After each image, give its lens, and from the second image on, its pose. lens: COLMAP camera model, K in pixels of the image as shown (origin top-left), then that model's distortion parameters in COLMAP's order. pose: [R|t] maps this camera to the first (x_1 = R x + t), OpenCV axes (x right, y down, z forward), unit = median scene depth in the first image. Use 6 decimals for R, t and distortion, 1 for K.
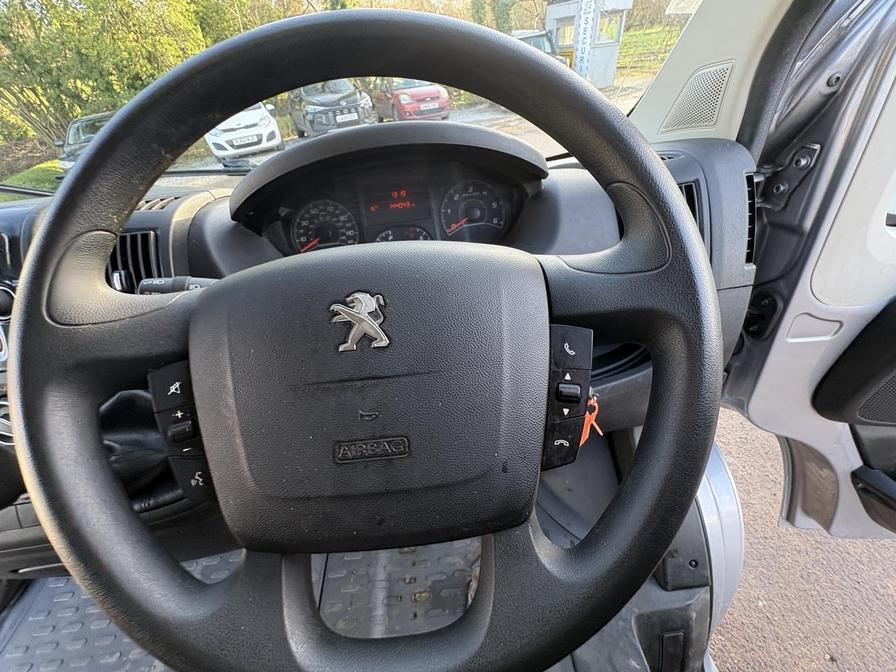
lens RADIAL K [[356.3, 0, 447.8], [0, 356.3, 337.8], [0, 0, 1]] dist [-0.001685, 0.000247]
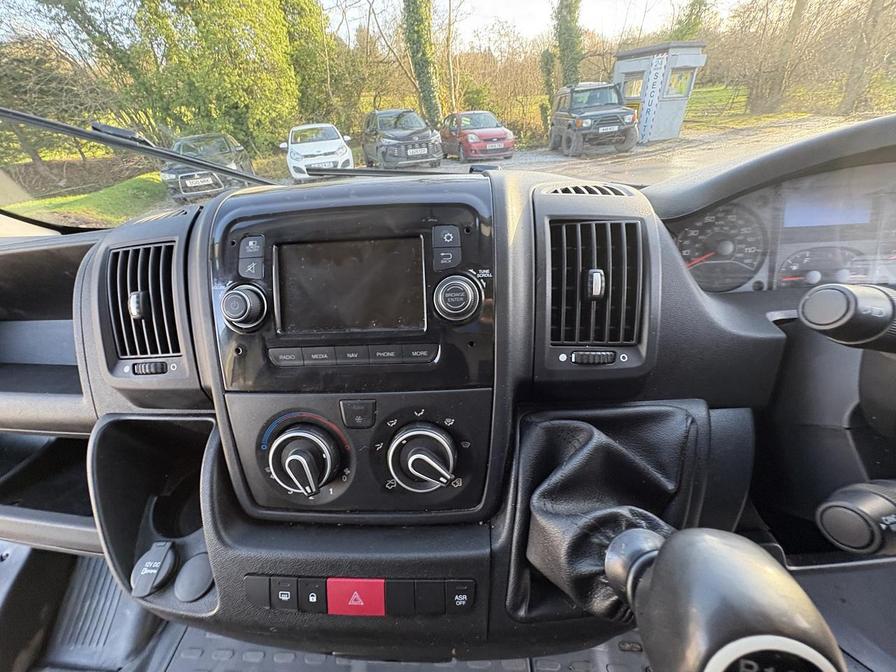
lens RADIAL K [[356.3, 0, 447.8], [0, 356.3, 337.8], [0, 0, 1]] dist [-0.001685, 0.000247]
pose [[0.990897, 0.103637, -0.085919, -0.051320], [-0.110597, 0.990588, -0.080643, 0.001977], [0.076753, 0.089411, 0.993033, 0.011683]]
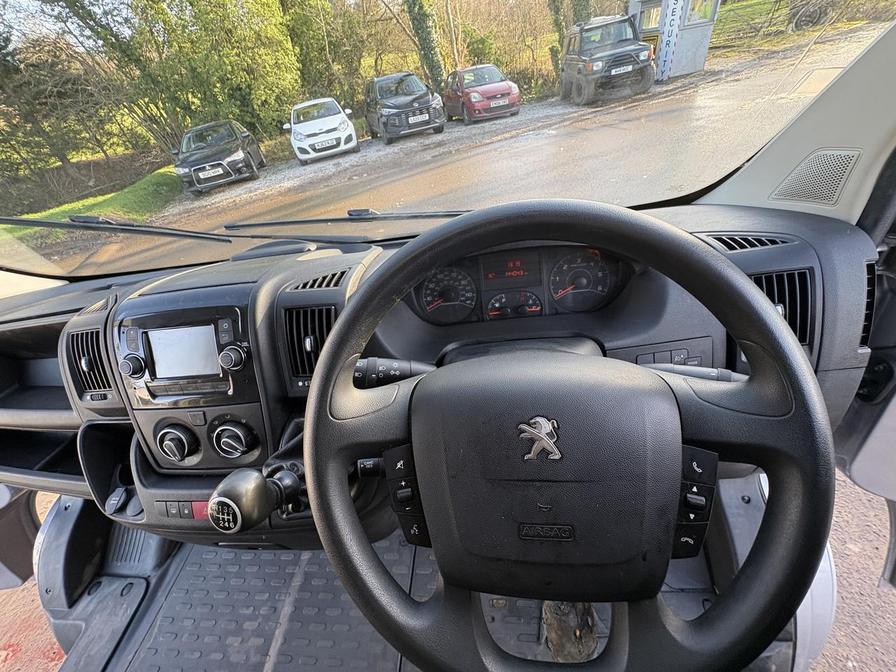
lens RADIAL K [[354.7, 0, 448.1], [0, 354.7, 337.8], [0, 0, 1]] dist [-0.000211, -0.000147]
pose [[0.986913, 0.053217, -0.152219, -0.009497], [-0.050788, 0.998513, 0.019806, -0.010457], [0.153046, -0.011816, 0.988148, -0.010066]]
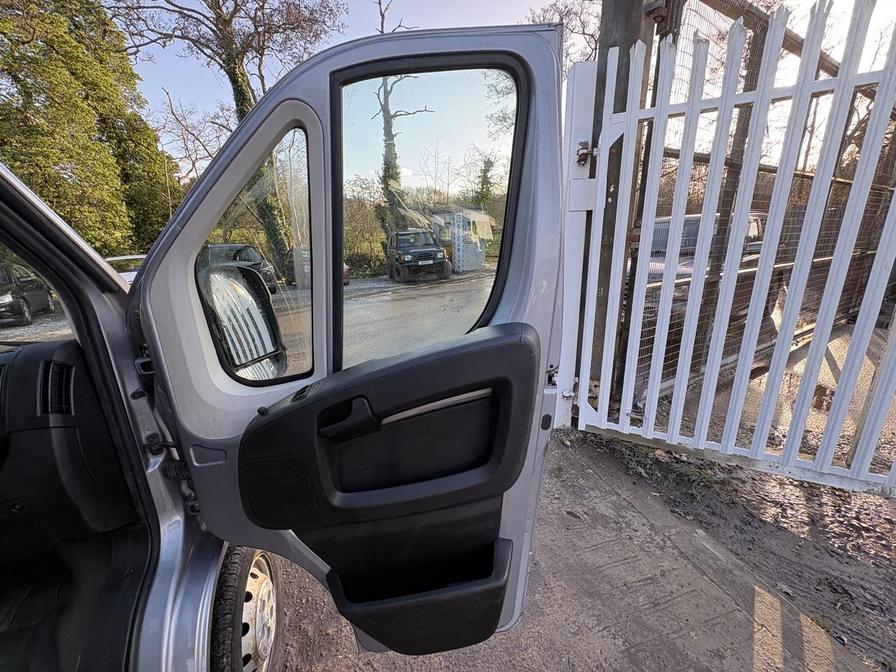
lens RADIAL K [[356.3, 0, 447.8], [0, 356.3, 337.8], [0, 0, 1]] dist [-0.001685, 0.000247]
pose [[0.979971, 0.016730, 0.198434, 0.126459], [0.062181, 0.920934, -0.384727, 0.011264], [-0.189181, 0.389360, 0.901448, -0.051966]]
